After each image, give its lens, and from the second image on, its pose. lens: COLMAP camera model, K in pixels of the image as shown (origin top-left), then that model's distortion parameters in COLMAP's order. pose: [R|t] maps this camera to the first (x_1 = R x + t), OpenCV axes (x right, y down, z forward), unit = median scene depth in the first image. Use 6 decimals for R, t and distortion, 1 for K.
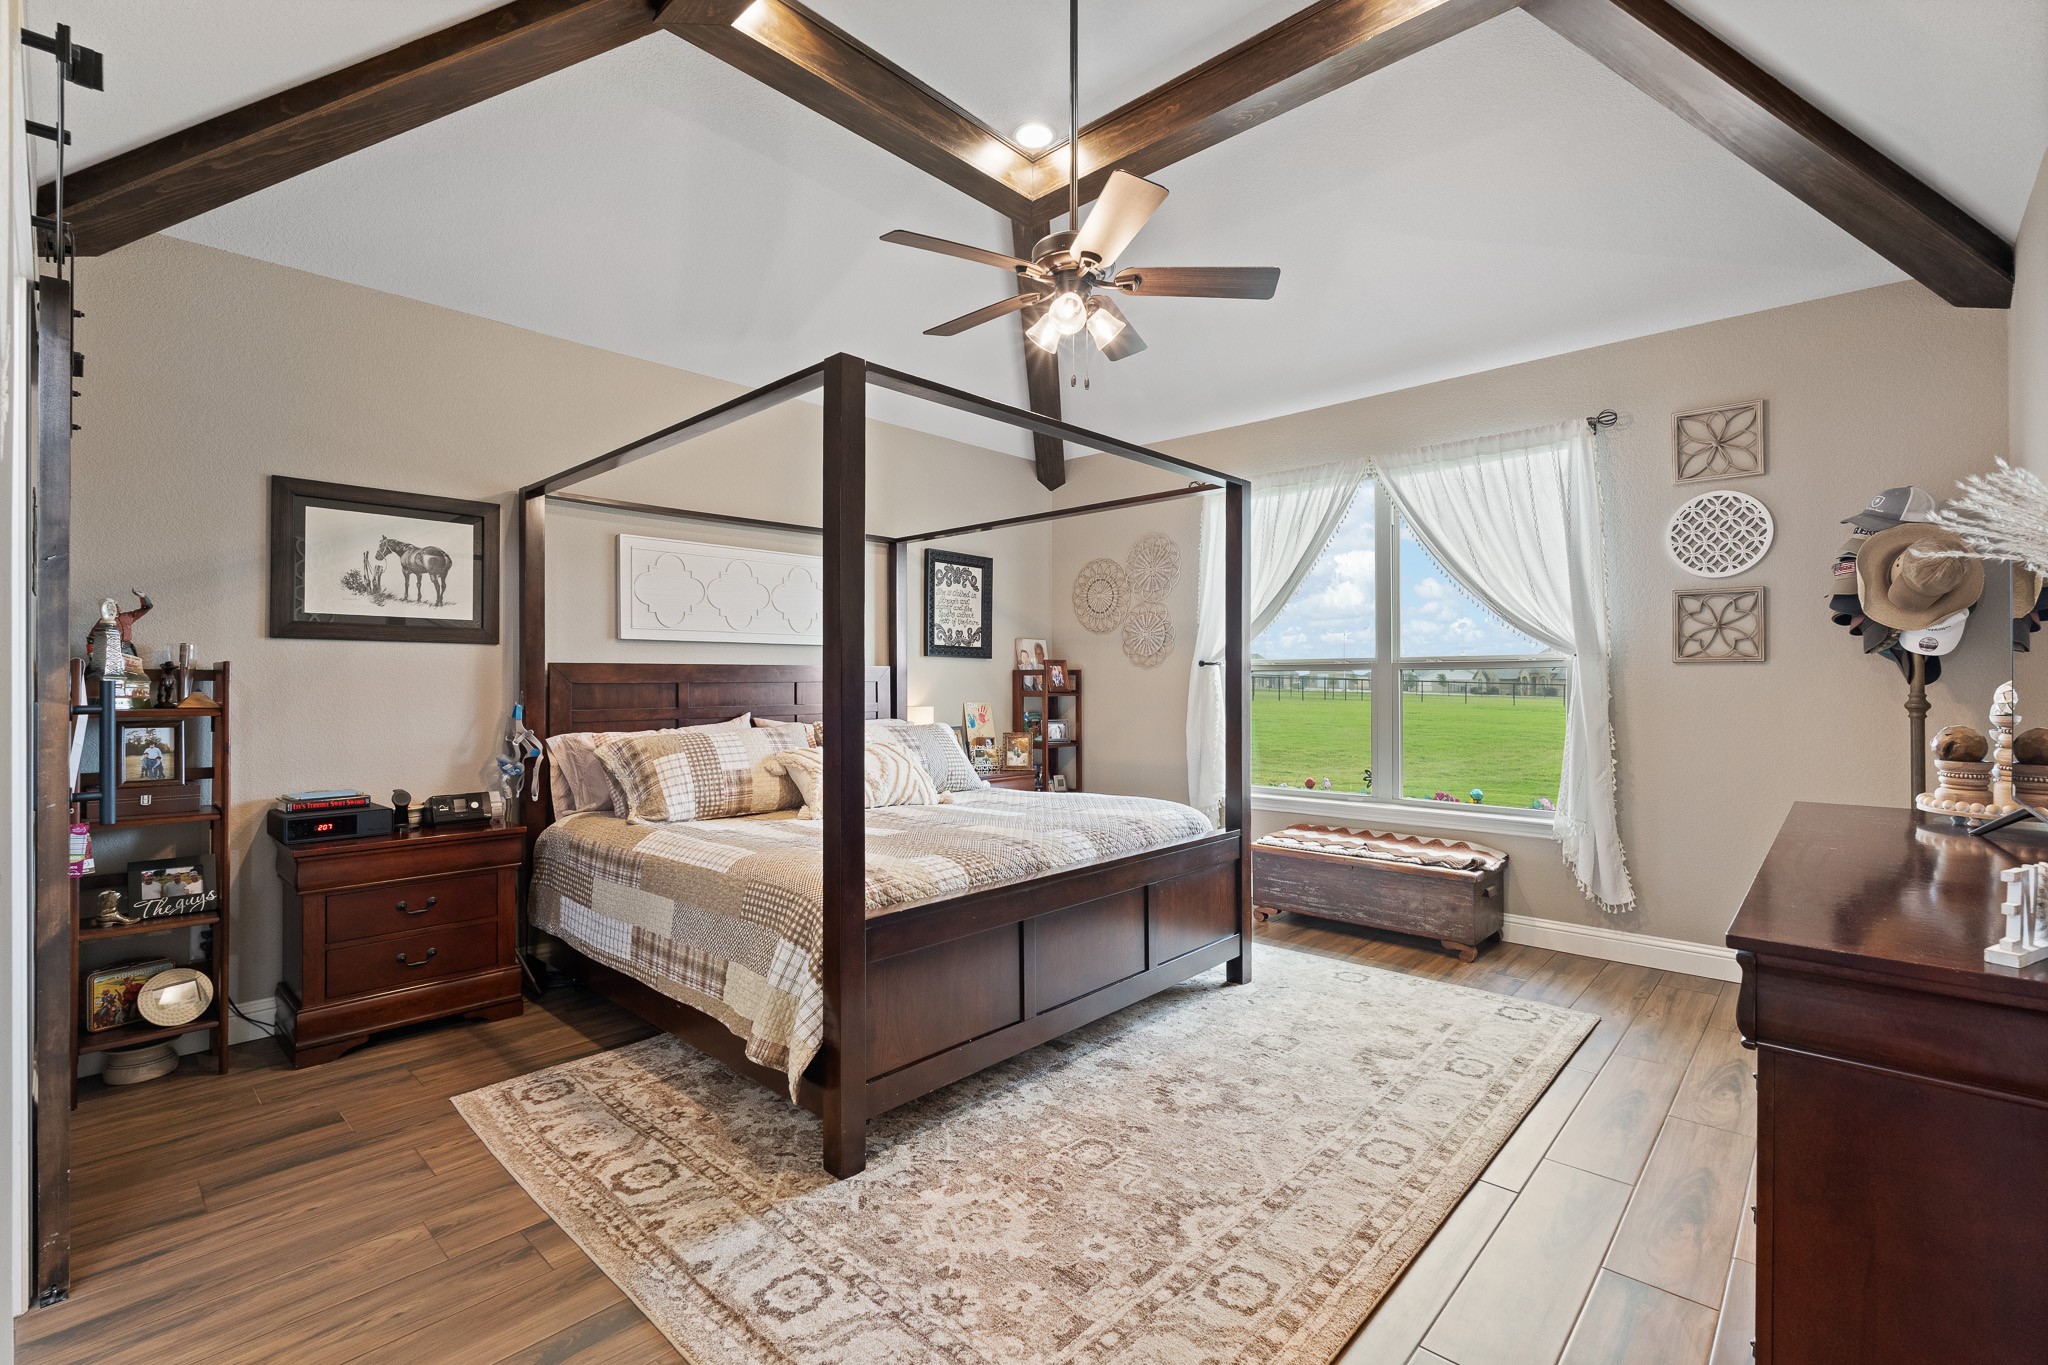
lens RADIAL K [[902.9, 0, 1032.0], [0, 902.9, 672.2], [0, 0, 1]] dist [-0.000872, -0.000092]
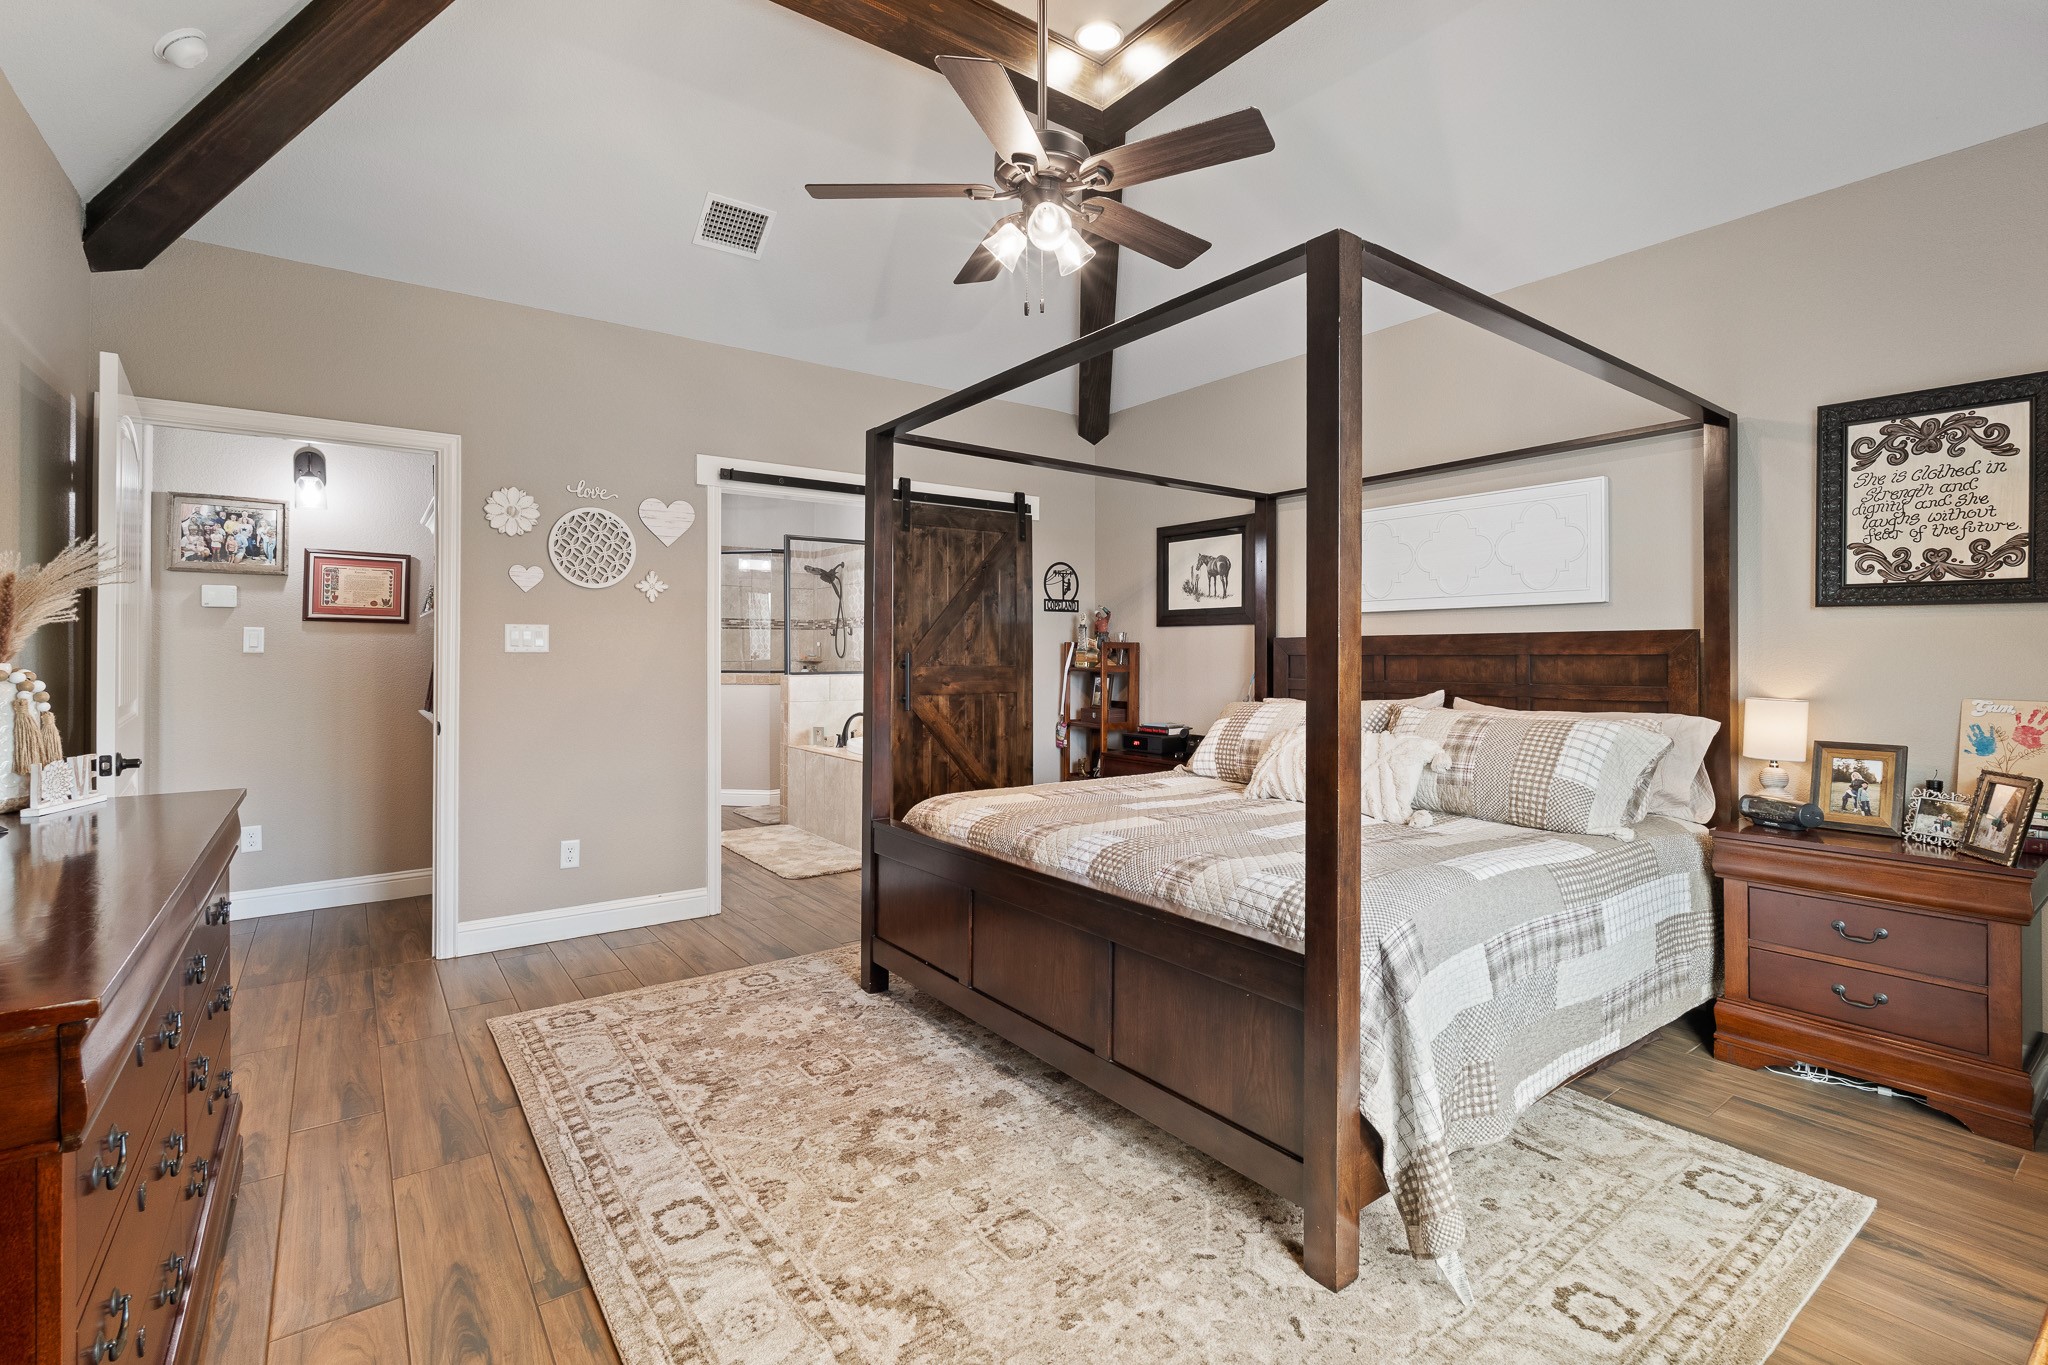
lens RADIAL K [[912.2, 0, 1030.3], [0, 912.2, 665.9], [0, 0, 1]] dist [-0.012366, 0.000039]
pose [[-0.175879, 0.014489, -0.984305, 0.976483], [0.009991, 0.999866, 0.012933, 0.010548], [0.984361, -0.007559, -0.176001, 1.239939]]
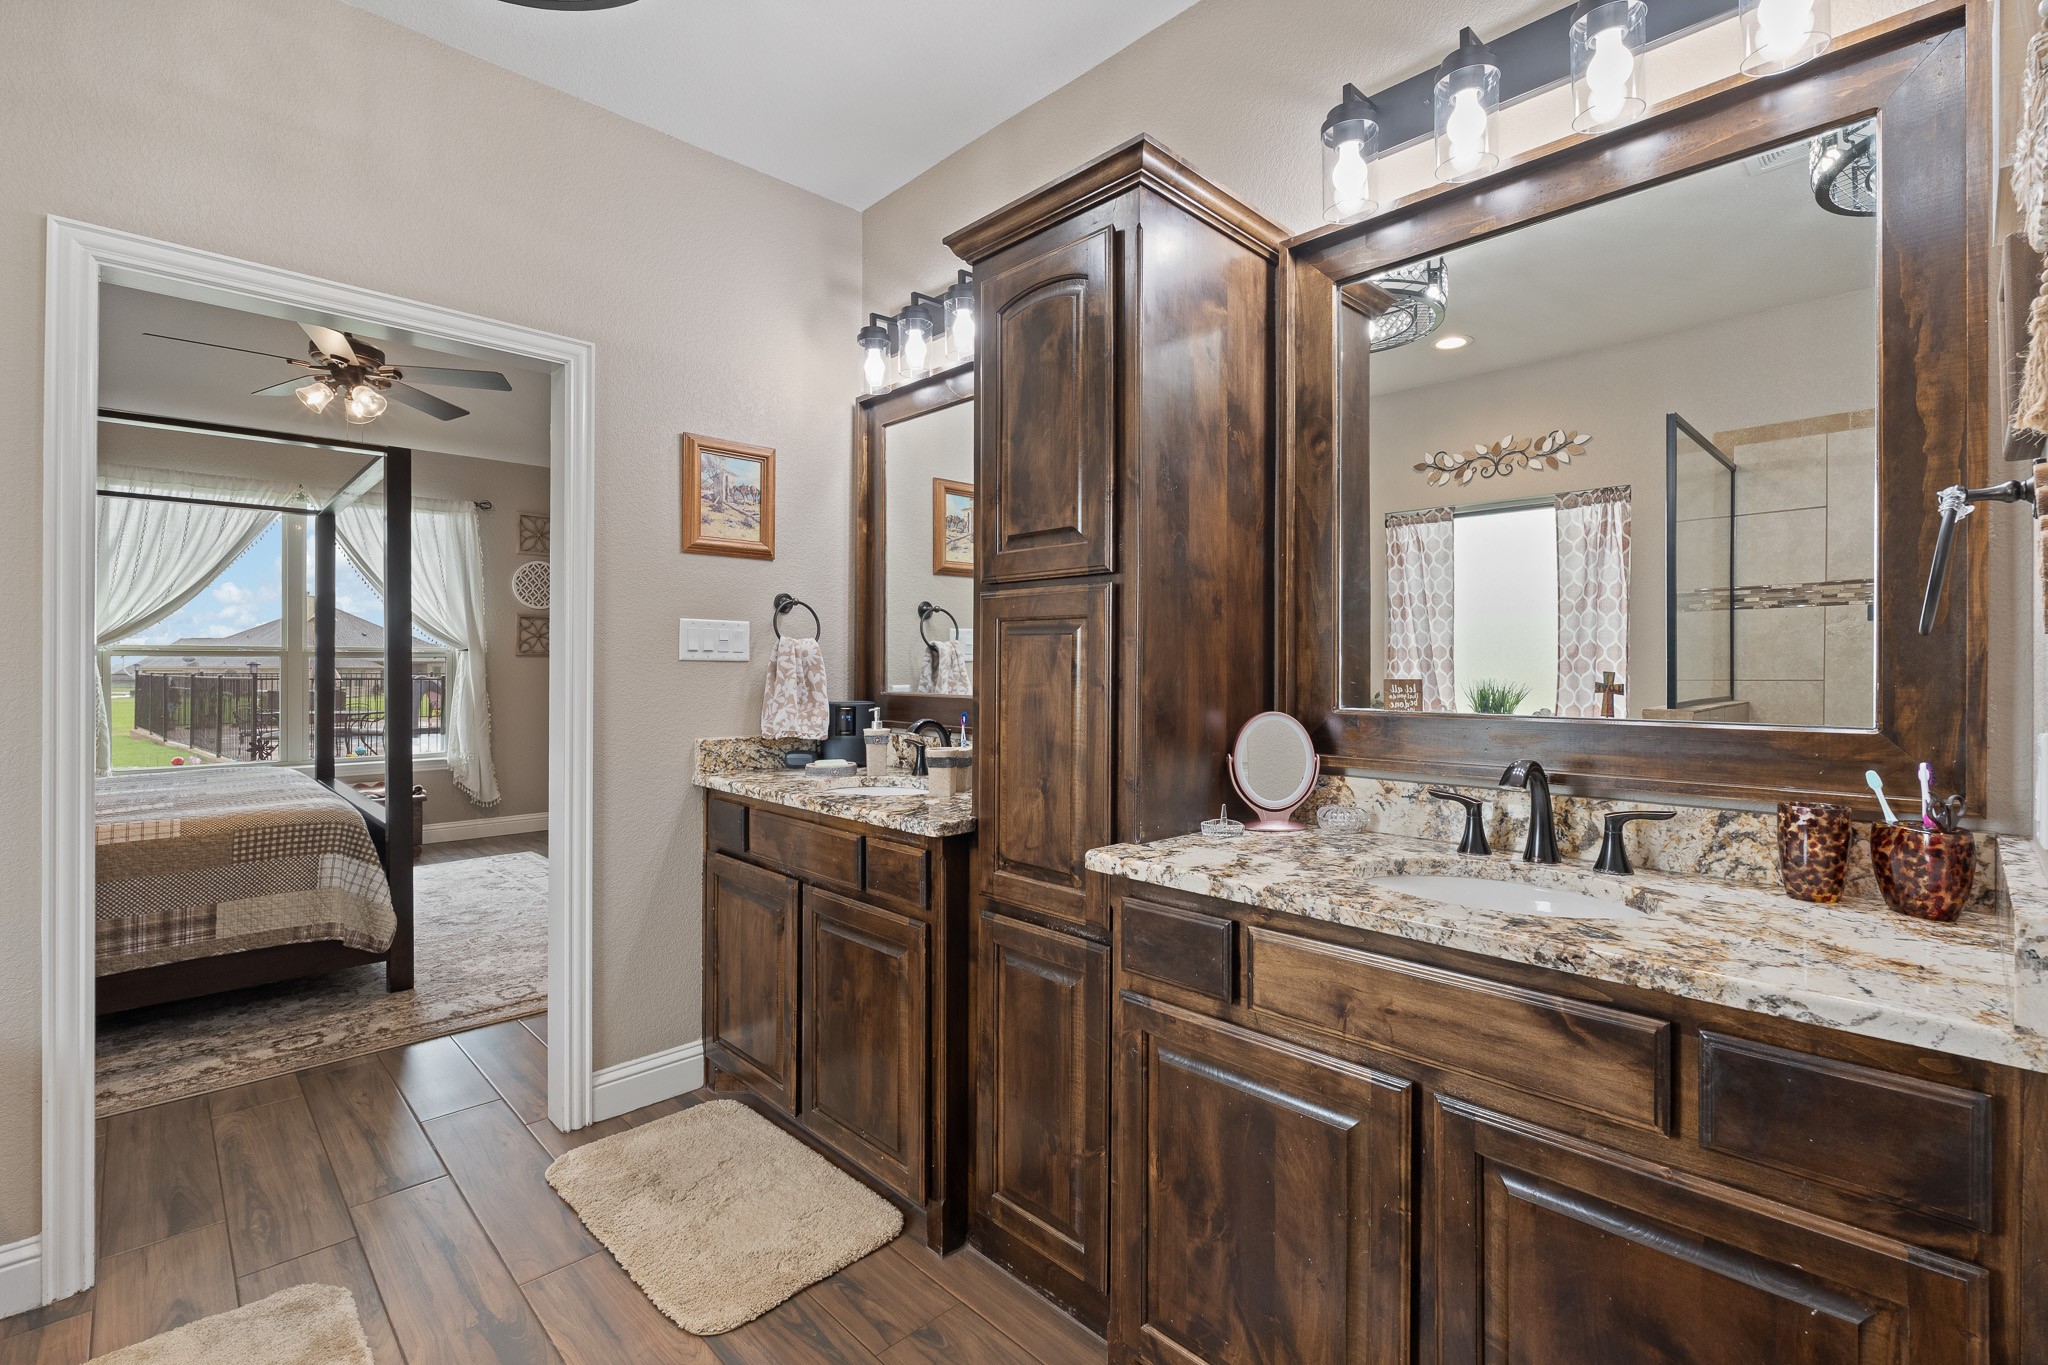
lens RADIAL K [[902.9, 0, 1032.0], [0, 902.9, 672.2], [0, 0, 1]] dist [-0.000872, -0.000092]
pose [[0.040374, -0.002786, 0.999181, -1.360381], [-0.010006, 0.999945, 0.003192, 0.008377], [-0.999135, -0.010127, 0.040344, -0.084803]]
